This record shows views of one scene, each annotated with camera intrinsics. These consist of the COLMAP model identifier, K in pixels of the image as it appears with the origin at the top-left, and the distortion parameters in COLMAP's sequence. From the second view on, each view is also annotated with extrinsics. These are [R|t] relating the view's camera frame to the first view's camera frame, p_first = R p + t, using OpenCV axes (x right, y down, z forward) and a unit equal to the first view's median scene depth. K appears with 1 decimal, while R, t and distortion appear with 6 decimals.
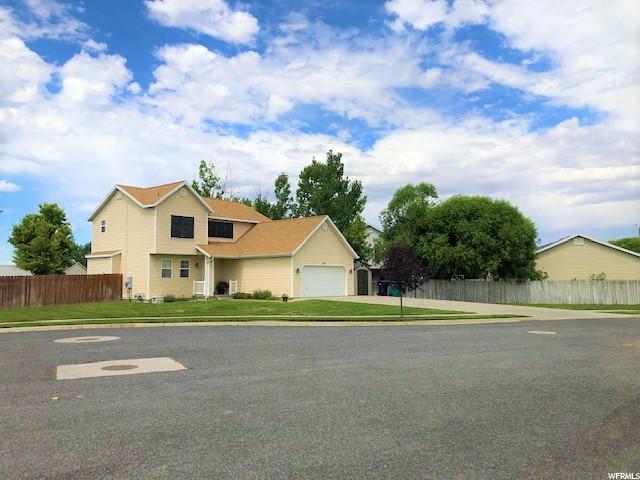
lens RADIAL K [[553.4, 0, 343.8], [0, 553.4, 238.3], [0, 0, 1]] dist [-0.010624, -0.011943]
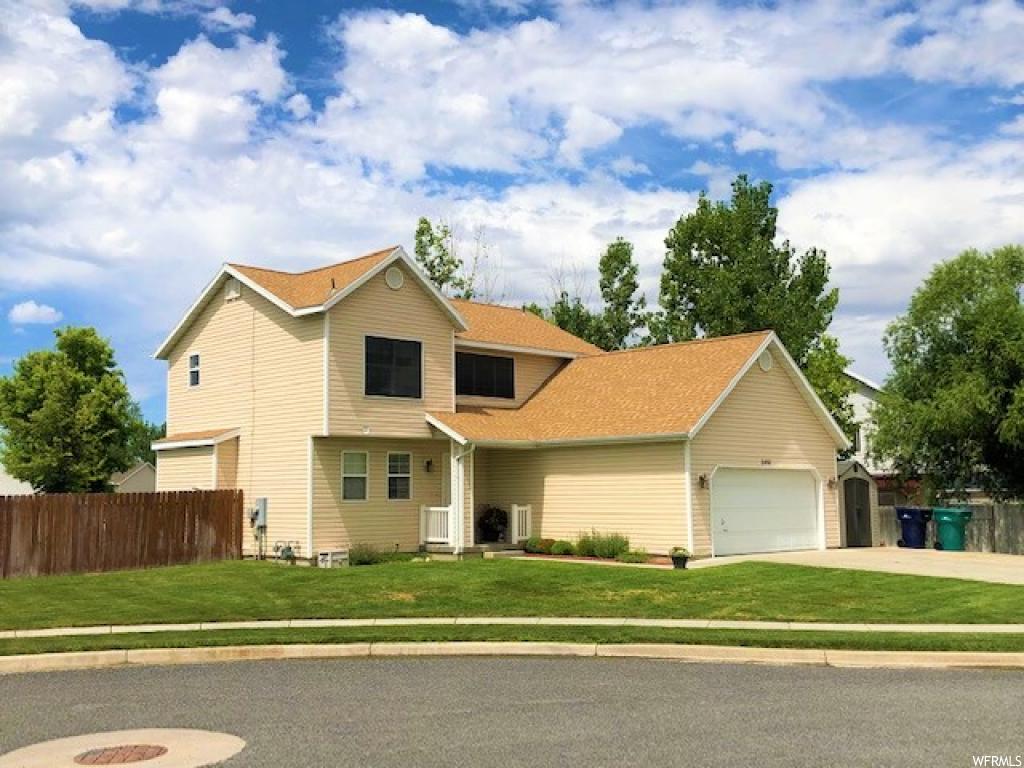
lens RADIAL K [[1113.8, 0, 512.0], [0, 1113.8, 384.0], [0, 0, 1]] dist [0.169738, -0.610436]
pose [[0.990257, -0.012586, -0.138681, -0.097295], [0.009046, 0.999618, -0.026126, 0.011780], [0.138957, 0.024617, 0.989992, 0.229770]]
